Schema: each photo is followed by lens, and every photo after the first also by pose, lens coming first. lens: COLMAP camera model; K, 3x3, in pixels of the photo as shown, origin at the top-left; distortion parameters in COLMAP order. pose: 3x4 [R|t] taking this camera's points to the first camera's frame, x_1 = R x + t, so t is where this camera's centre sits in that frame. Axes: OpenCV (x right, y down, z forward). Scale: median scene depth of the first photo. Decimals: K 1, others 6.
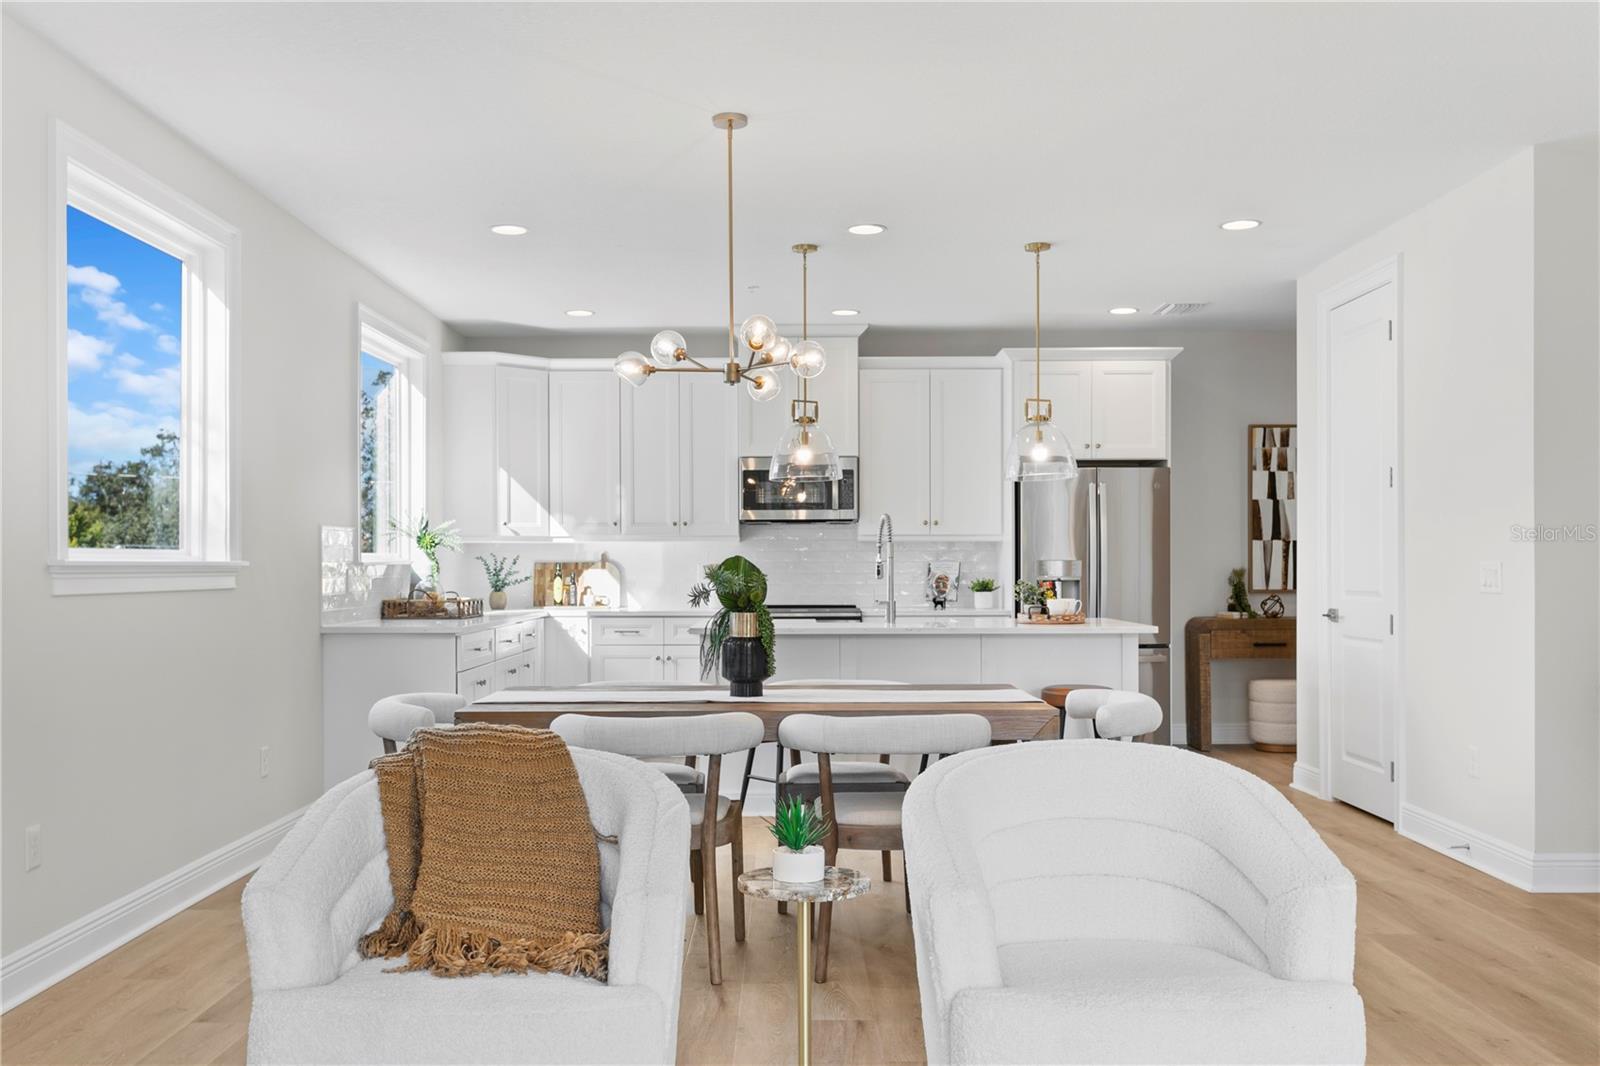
lens RADIAL K [[1440.2, 0, 790.1], [0, 1440.2, 563.6], [0, 0, 1]] dist [-0.004286, 0.031950]
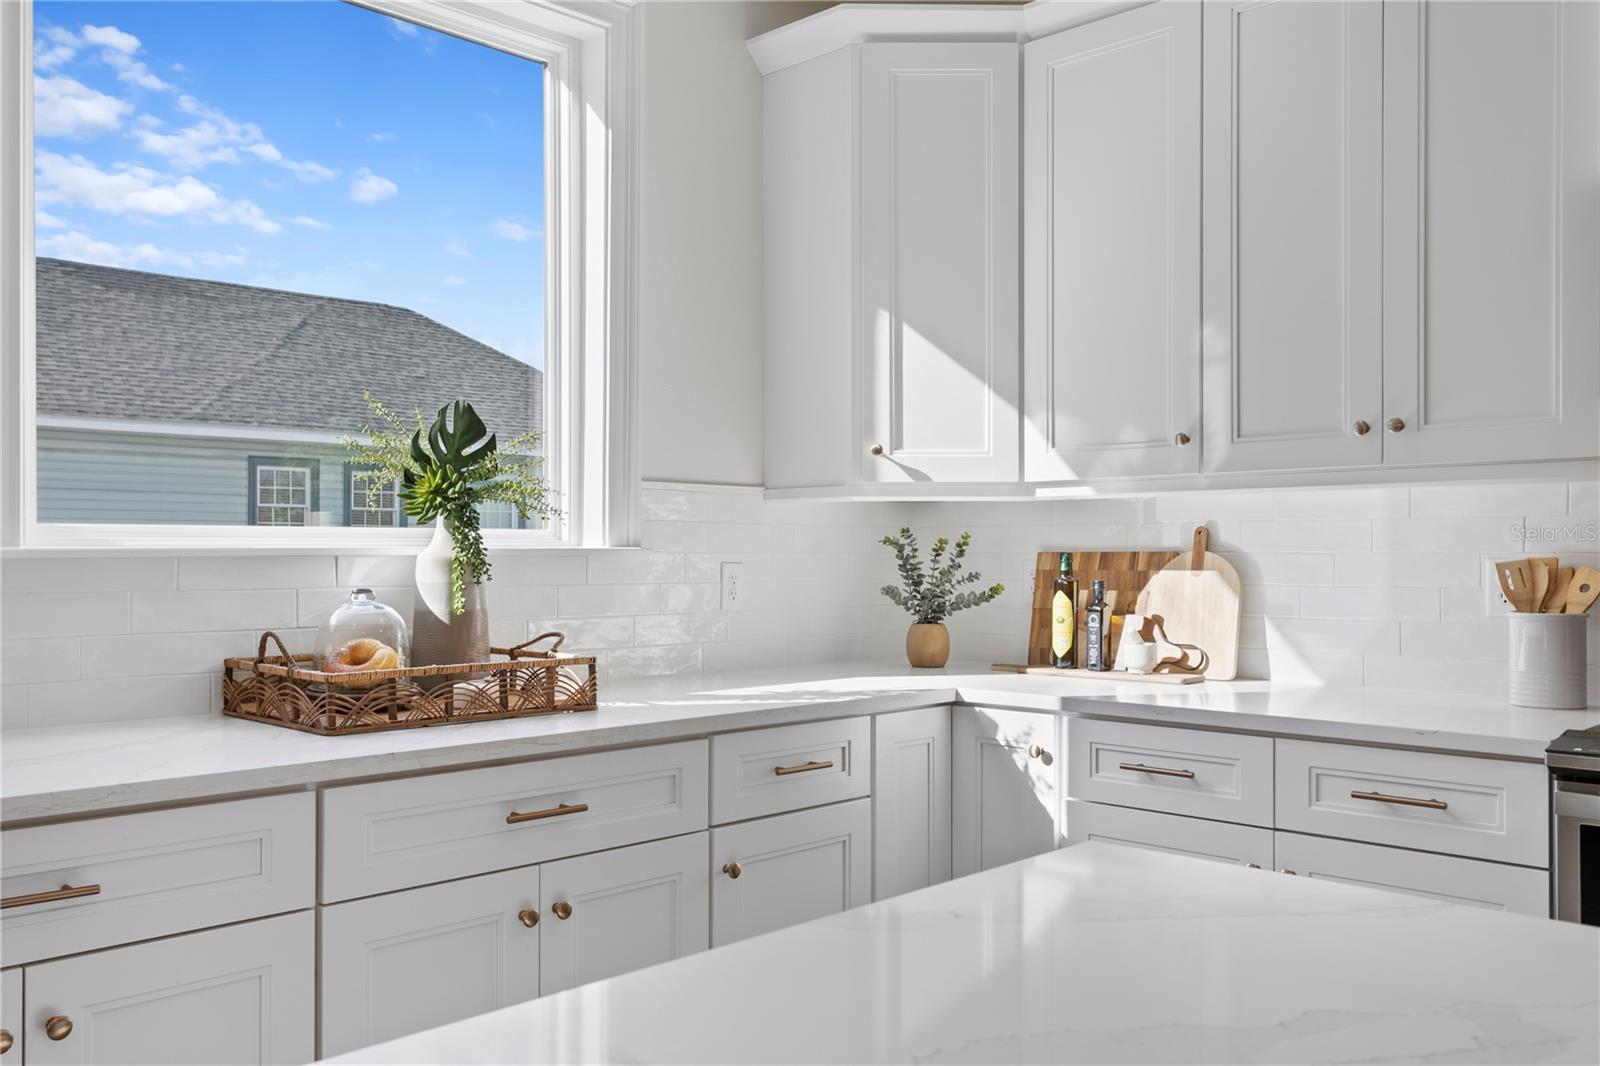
lens RADIAL K [[1342.6, 0, 781.2], [0, 1342.6, 555.7], [0, 0, 1]] dist [0.004264, 0.021671]
pose [[0.719426, 0.003041, -0.694562, 0.030391], [-0.001783, 0.999995, 0.002531, -0.000616], [0.694567, -0.000582, 0.719428, 0.698697]]
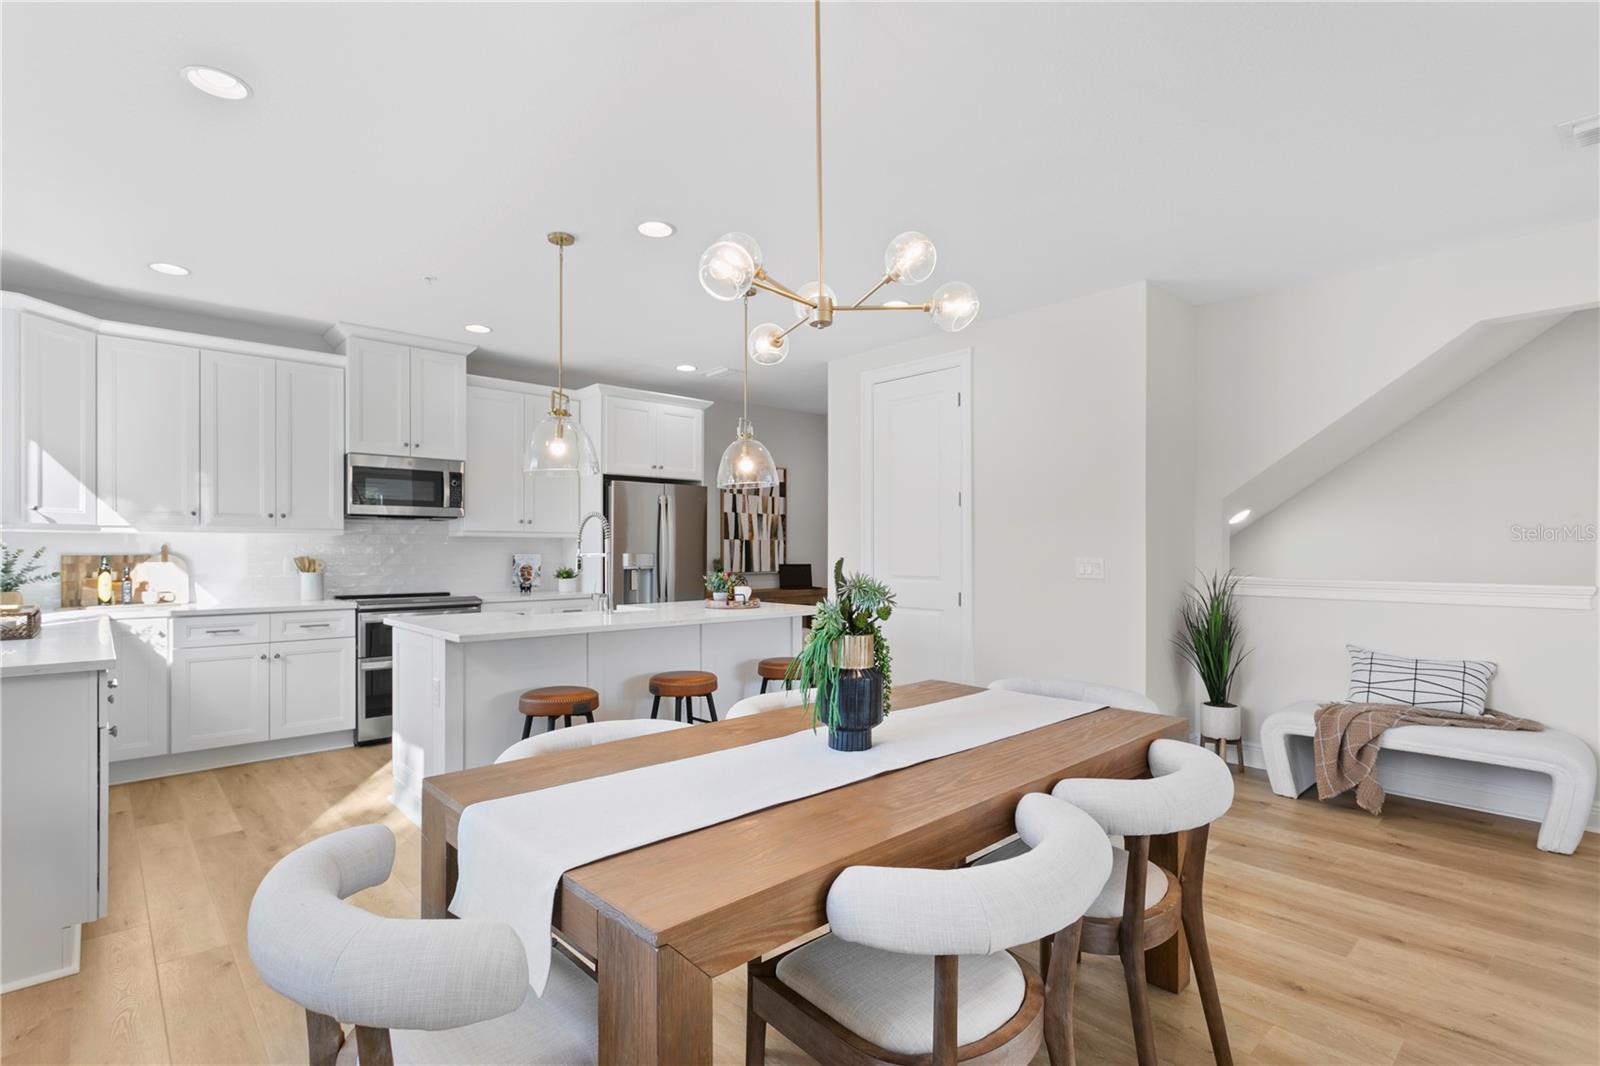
lens RADIAL K [[761.8, 0, 781.4], [0, 761.8, 550.1], [0, 0, 1]] dist [-0.000706, -0.000220]
pose [[0.740937, 0.002611, 0.671570, -0.167993], [-0.002446, 0.999996, -0.001190, -0.004504], [-0.671570, -0.000760, 0.740940, 0.384280]]
